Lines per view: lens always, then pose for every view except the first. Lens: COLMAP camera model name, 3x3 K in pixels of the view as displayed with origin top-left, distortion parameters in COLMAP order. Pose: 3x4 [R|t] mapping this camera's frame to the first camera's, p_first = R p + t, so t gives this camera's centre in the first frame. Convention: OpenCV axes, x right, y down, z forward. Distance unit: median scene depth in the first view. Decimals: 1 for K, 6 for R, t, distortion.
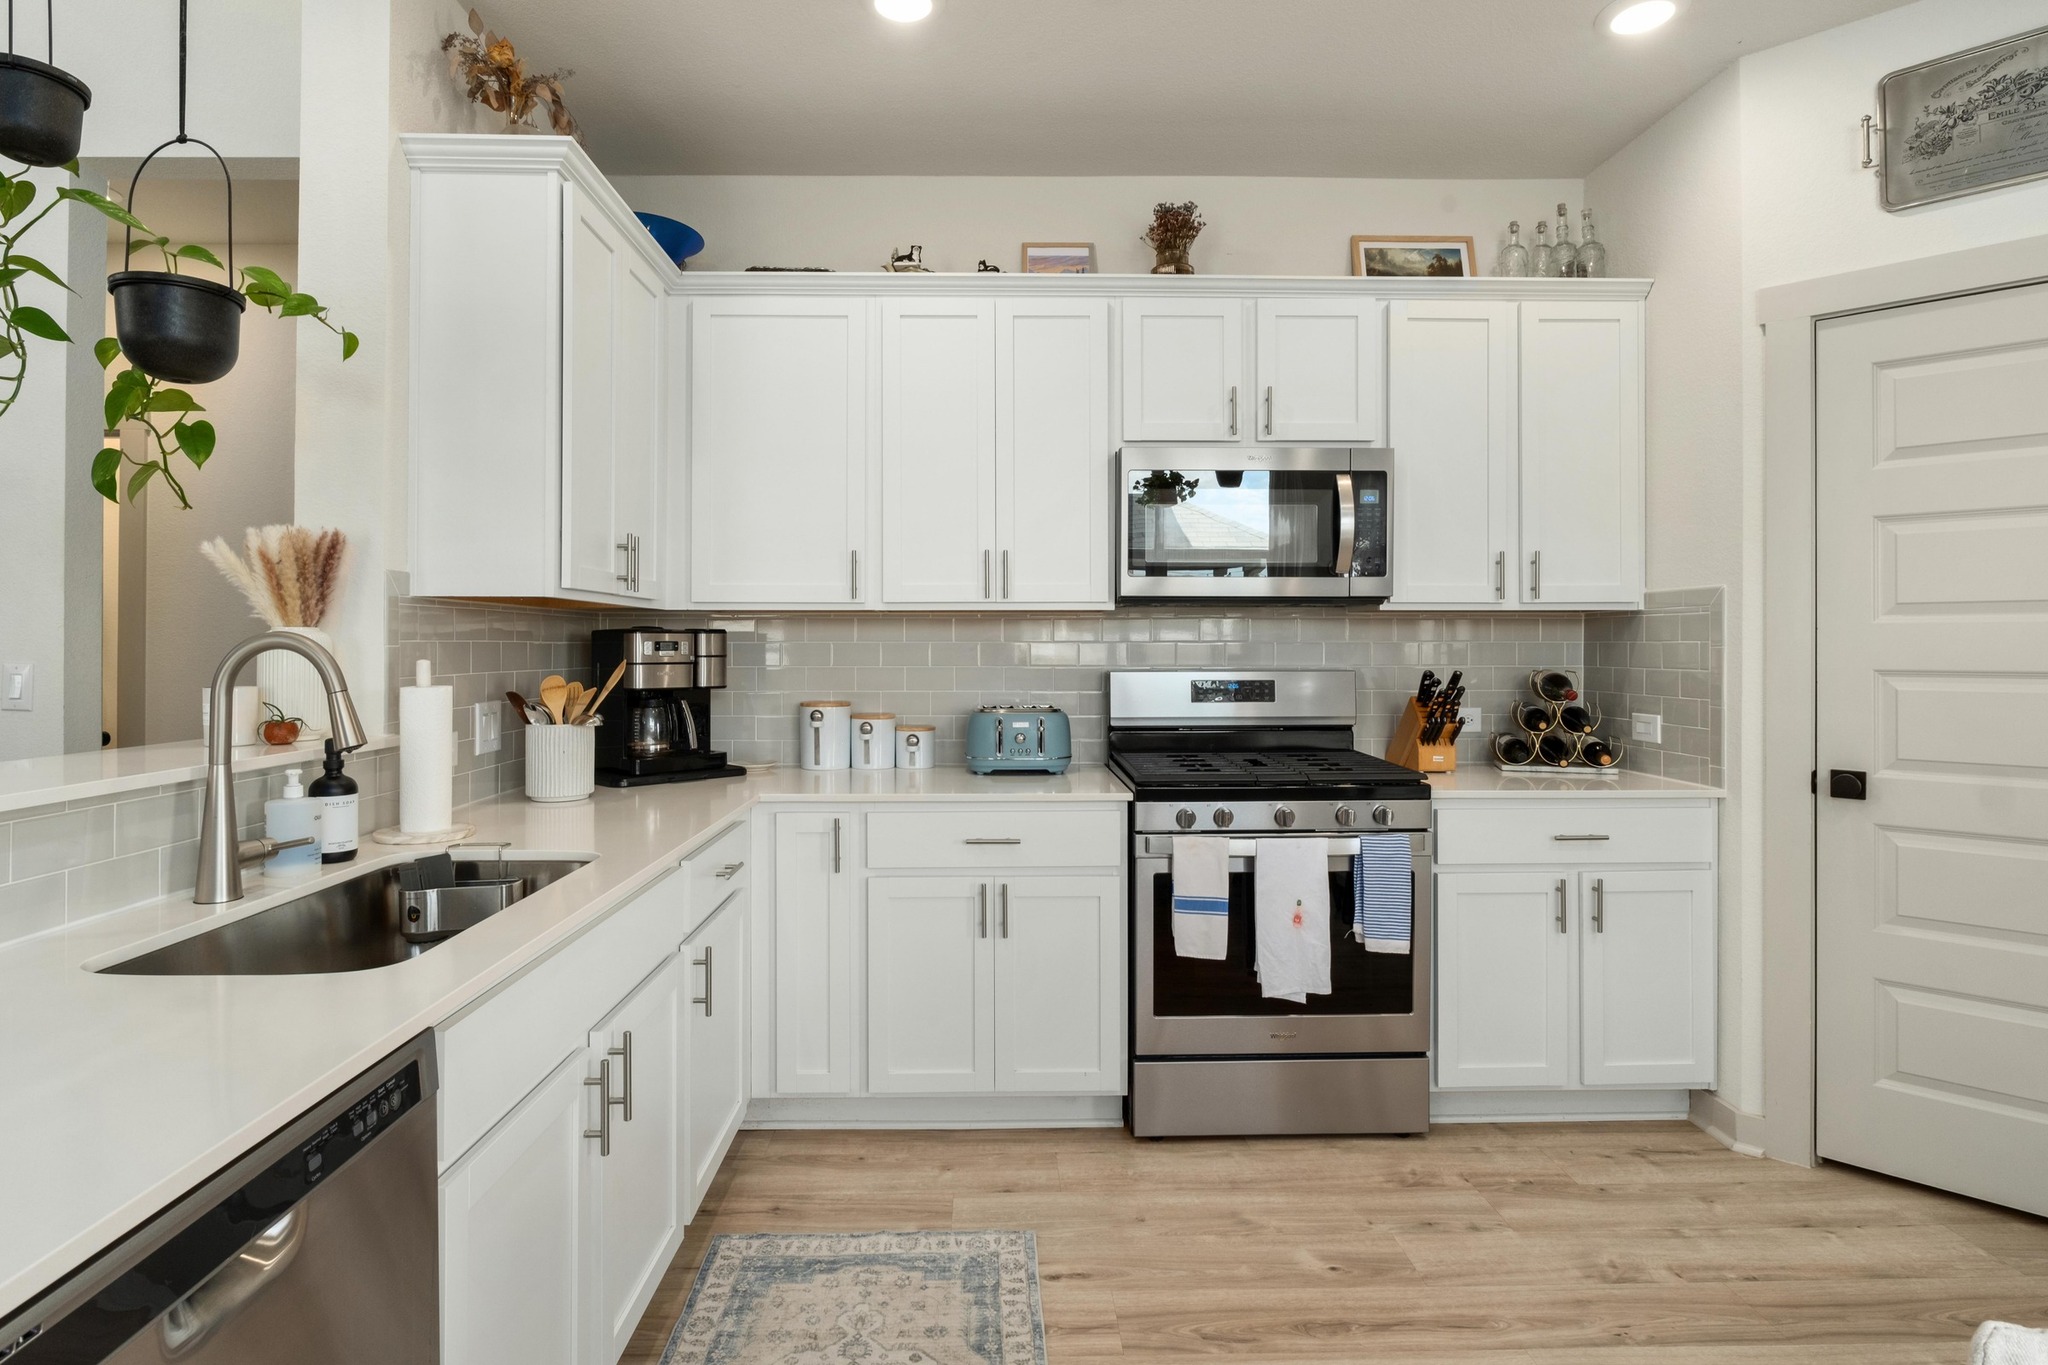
lens RADIAL K [[1080.6, 0, 1020.8], [0, 1080.6, 634.8], [0, 0, 1]] dist [0.024554, 0.000159]
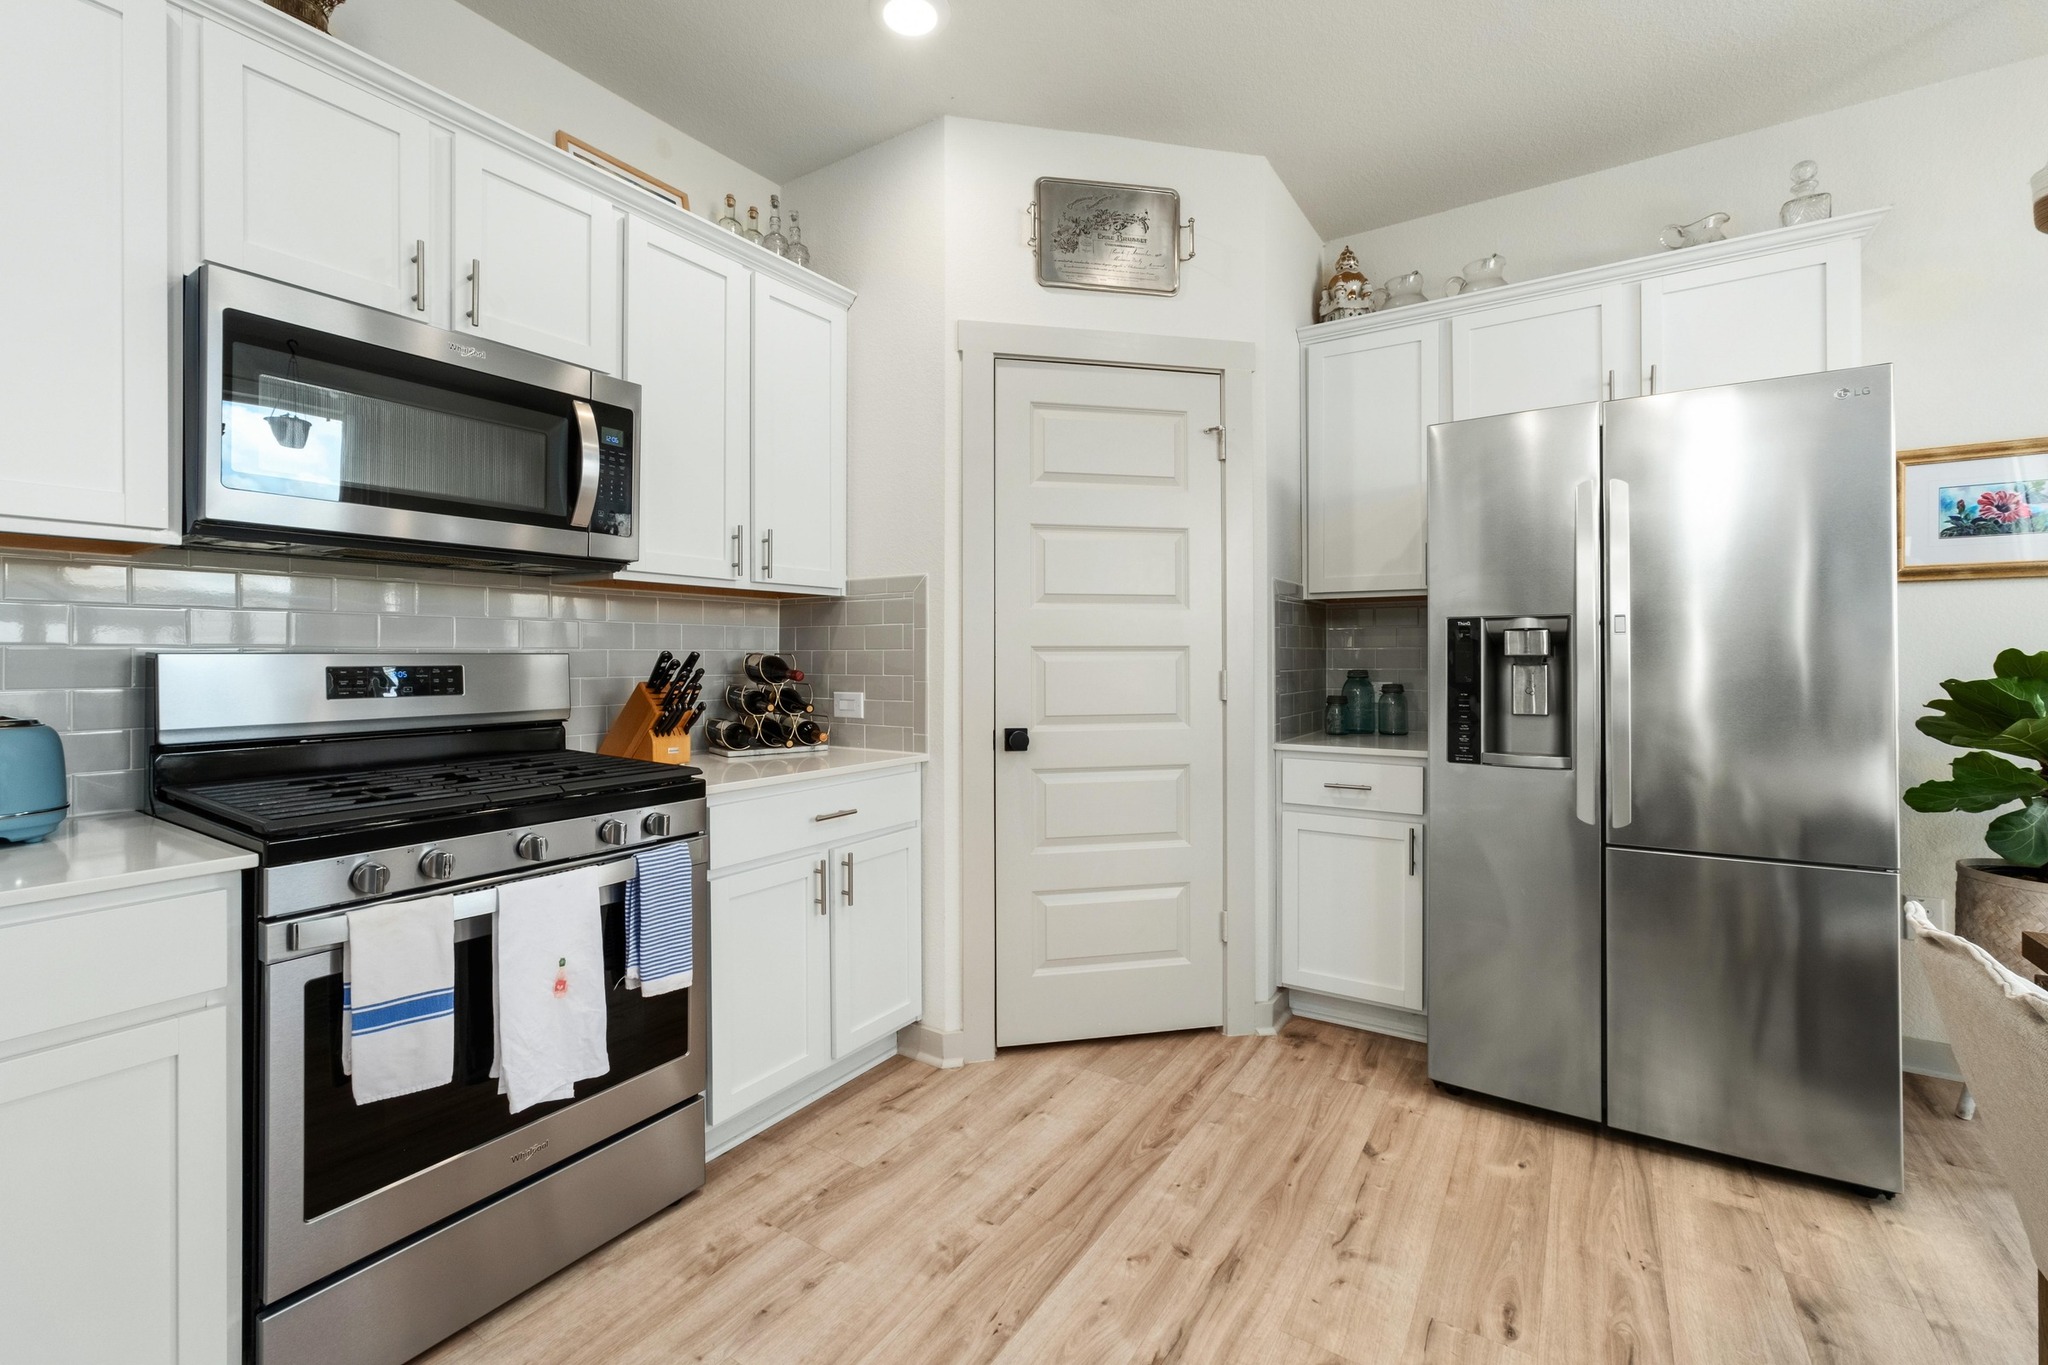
lens RADIAL K [[870.3, 0, 1022.0], [0, 870.3, 656.3], [0, 0, 1]] dist [-0.017545, 0.010554]
pose [[0.573331, 0.001131, 0.819323, -0.040539], [-0.005659, 0.999981, 0.002580, 0.037918], [-0.819304, -0.006115, 0.573327, 0.405185]]
